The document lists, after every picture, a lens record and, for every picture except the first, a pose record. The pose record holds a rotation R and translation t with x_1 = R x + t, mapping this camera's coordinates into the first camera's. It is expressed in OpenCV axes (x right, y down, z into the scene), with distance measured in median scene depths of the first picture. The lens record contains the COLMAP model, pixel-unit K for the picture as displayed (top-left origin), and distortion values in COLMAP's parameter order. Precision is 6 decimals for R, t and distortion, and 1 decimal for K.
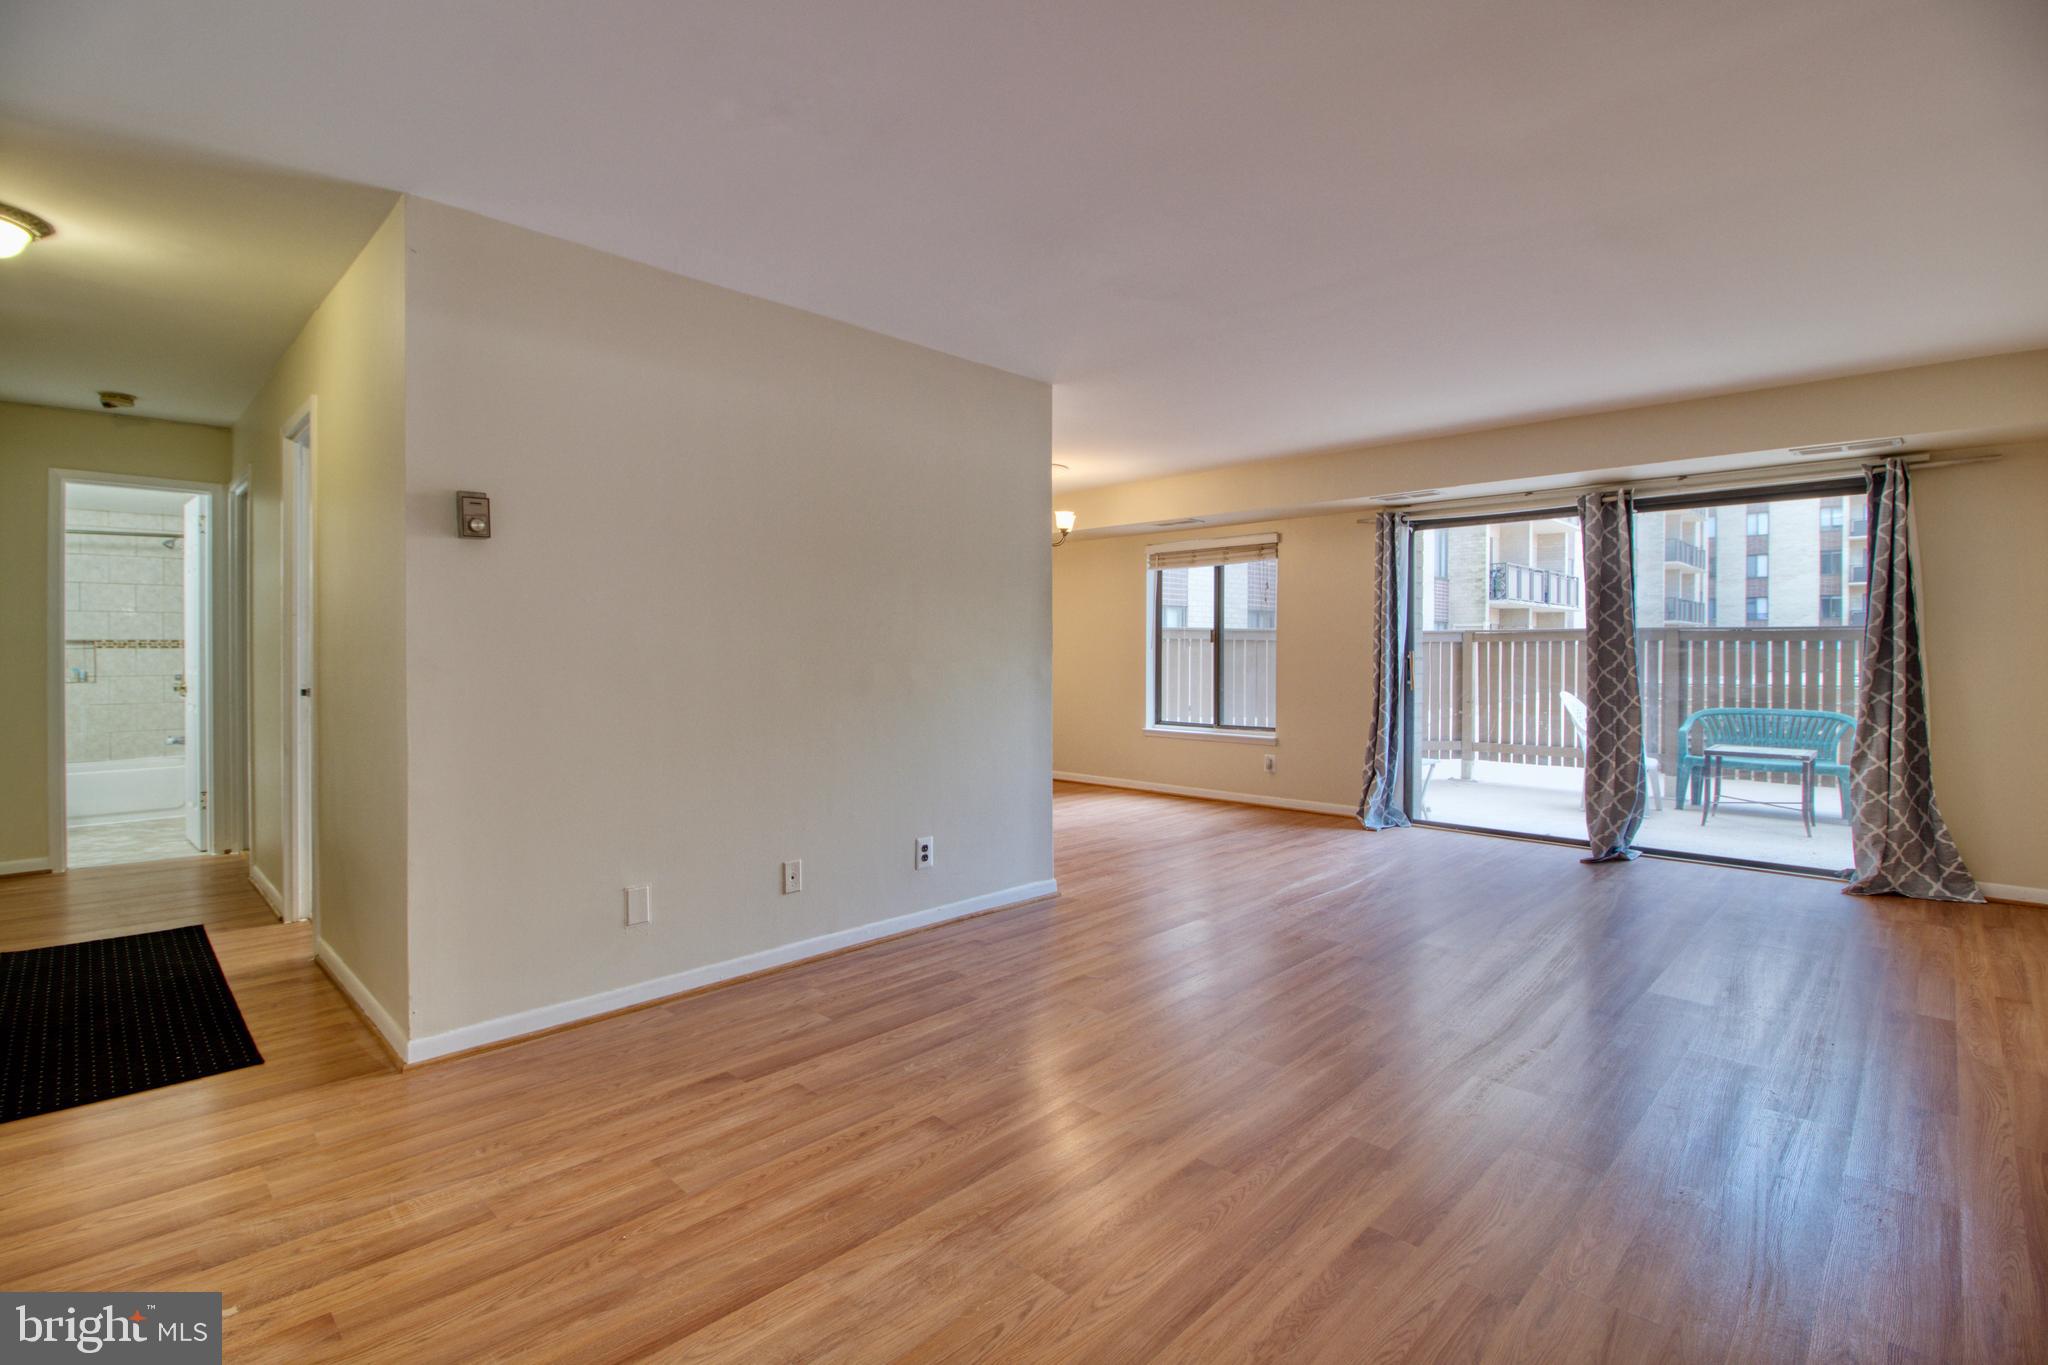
lens RADIAL K [[946.3, 0, 1019.3], [0, 946.3, 673.7], [0, 0, 1]] dist [-0.002891, -0.010054]
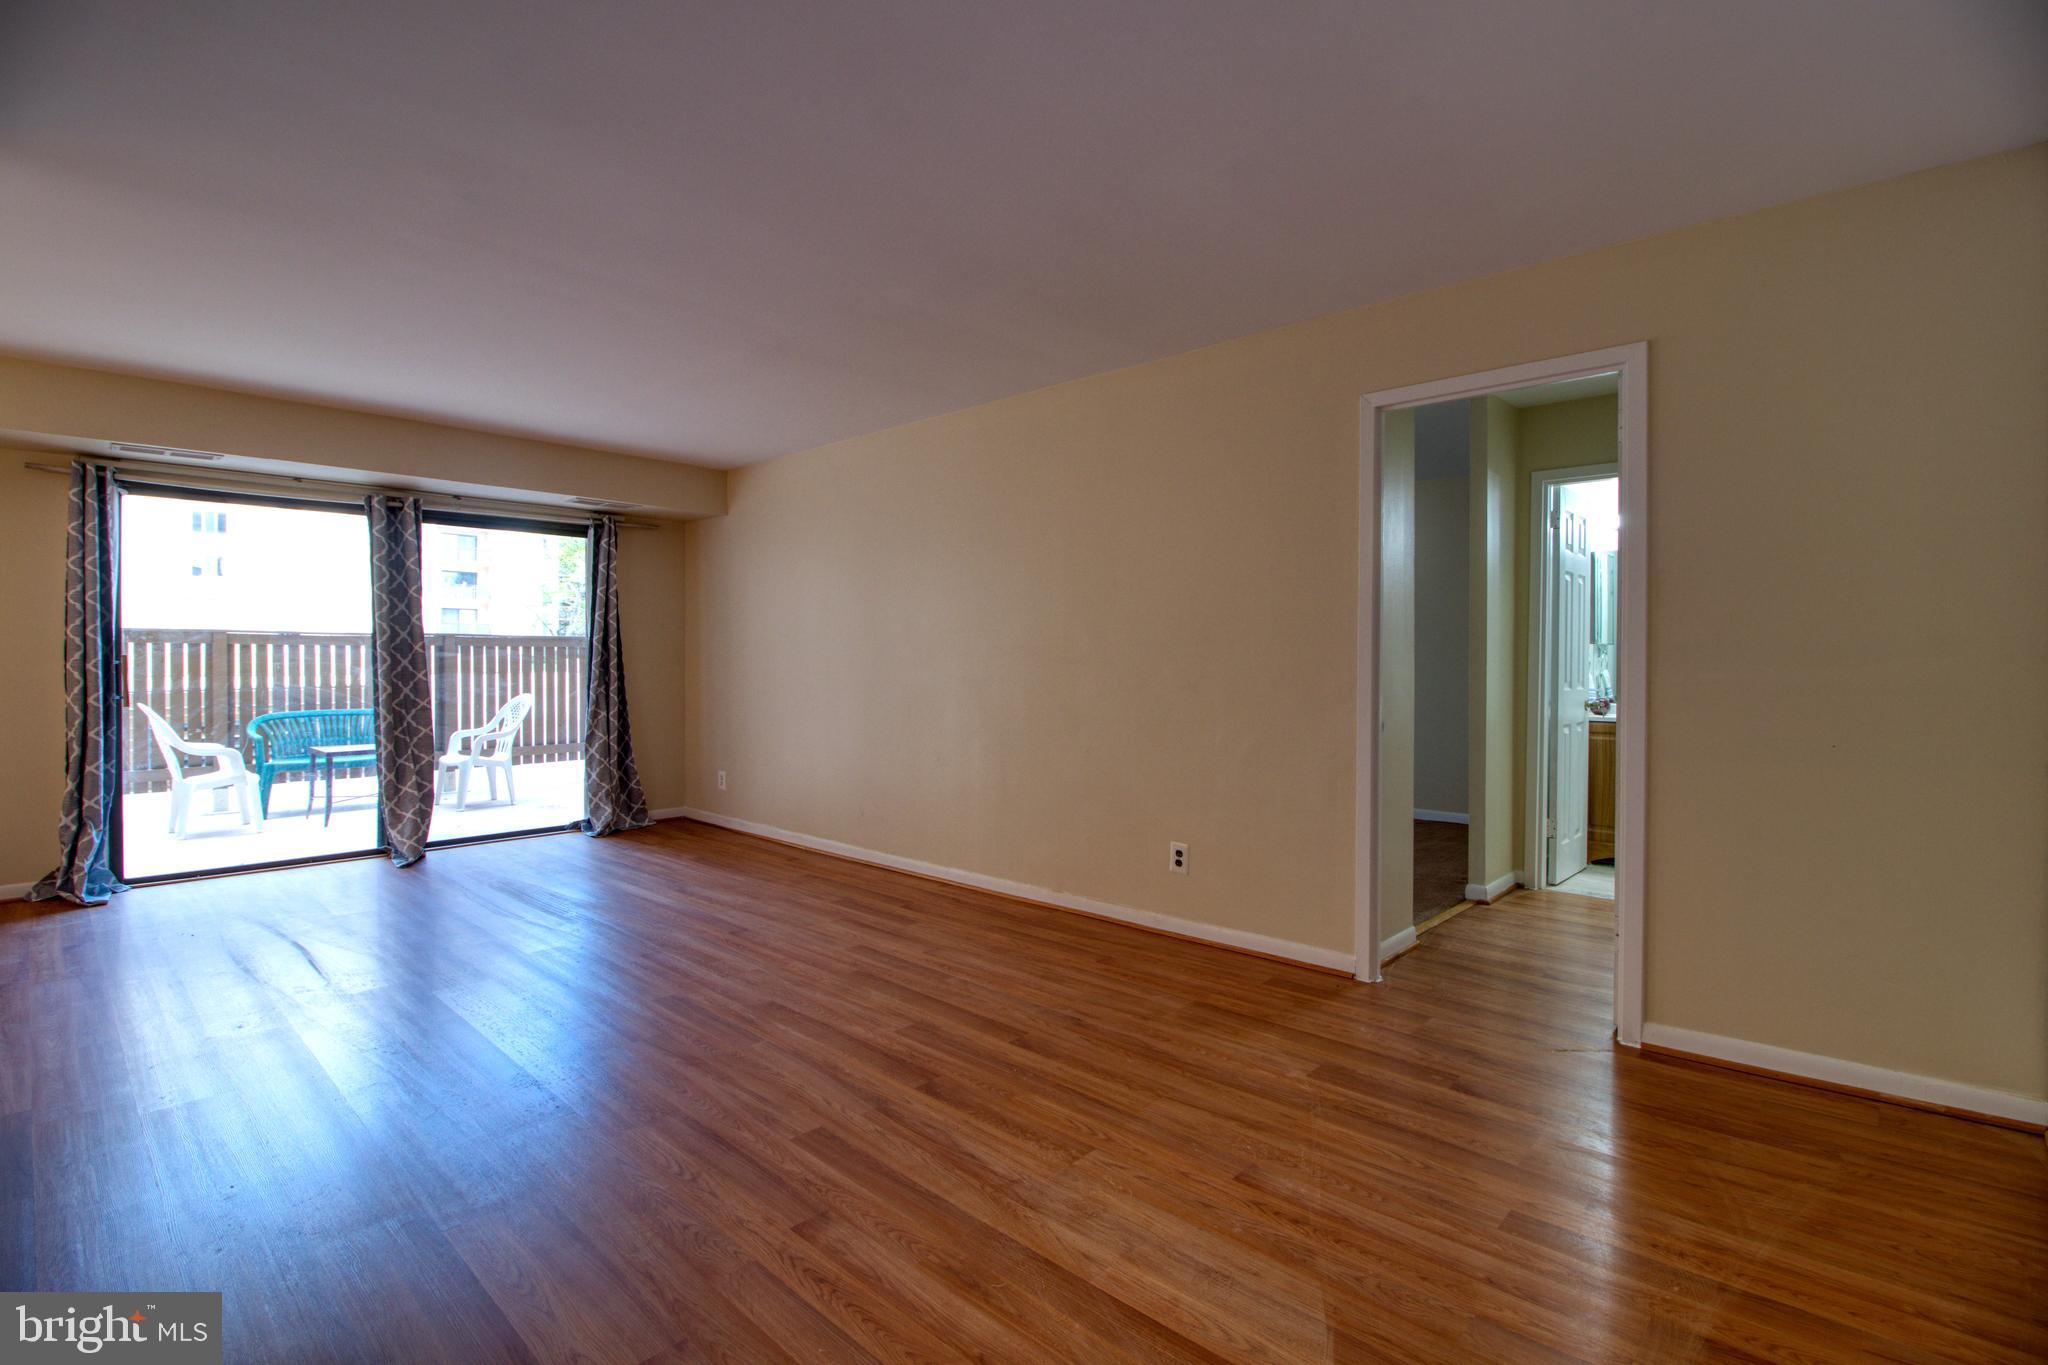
lens RADIAL K [[946.3, 0, 1023.1], [0, 946.3, 676.4], [0, 0, 1]] dist [-0.002891, -0.010054]
pose [[-0.028529, -0.021572, 0.999360, -0.454963], [0.021992, 0.999512, 0.022203, -0.010357], [-0.999351, 0.022611, -0.028041, 0.411876]]
